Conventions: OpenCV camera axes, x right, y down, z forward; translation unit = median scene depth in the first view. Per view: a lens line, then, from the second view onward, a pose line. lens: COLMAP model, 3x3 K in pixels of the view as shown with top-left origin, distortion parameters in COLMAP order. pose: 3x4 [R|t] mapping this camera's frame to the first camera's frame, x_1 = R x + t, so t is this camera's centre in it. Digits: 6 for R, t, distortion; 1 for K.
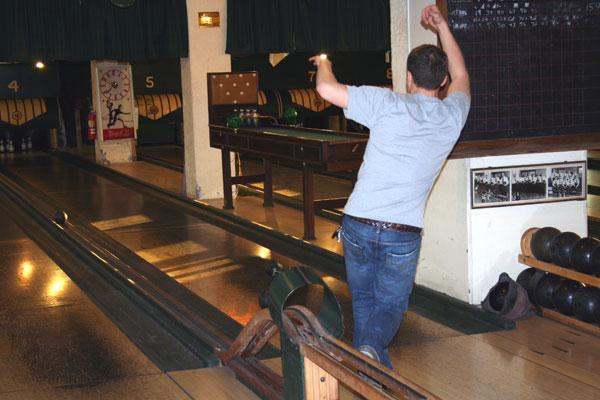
lens RADIAL K [[1240.8, 0, 300.0], [0, 1240.8, 200.0], [0, 0, 1]] dist [-0.010455, 0.007037]
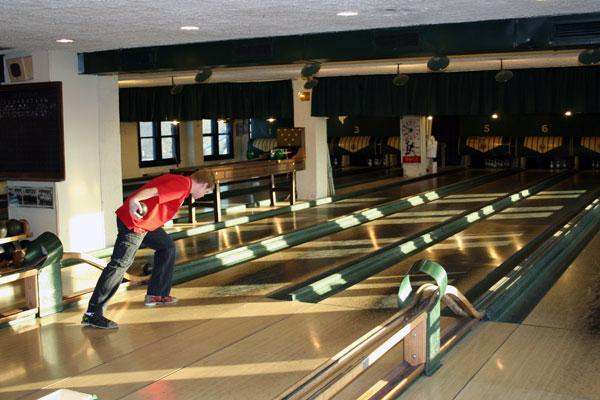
lens RADIAL K [[775.8, 0, 300.0], [0, 775.8, 200.0], [0, 0, 1]] dist [-0.155999, 0.029871]
pose [[0.688518, 0.097267, -0.718667, 1.349392], [-0.087052, 0.994885, 0.051252, -0.107464], [0.719976, 0.027274, 0.693463, 0.484646]]
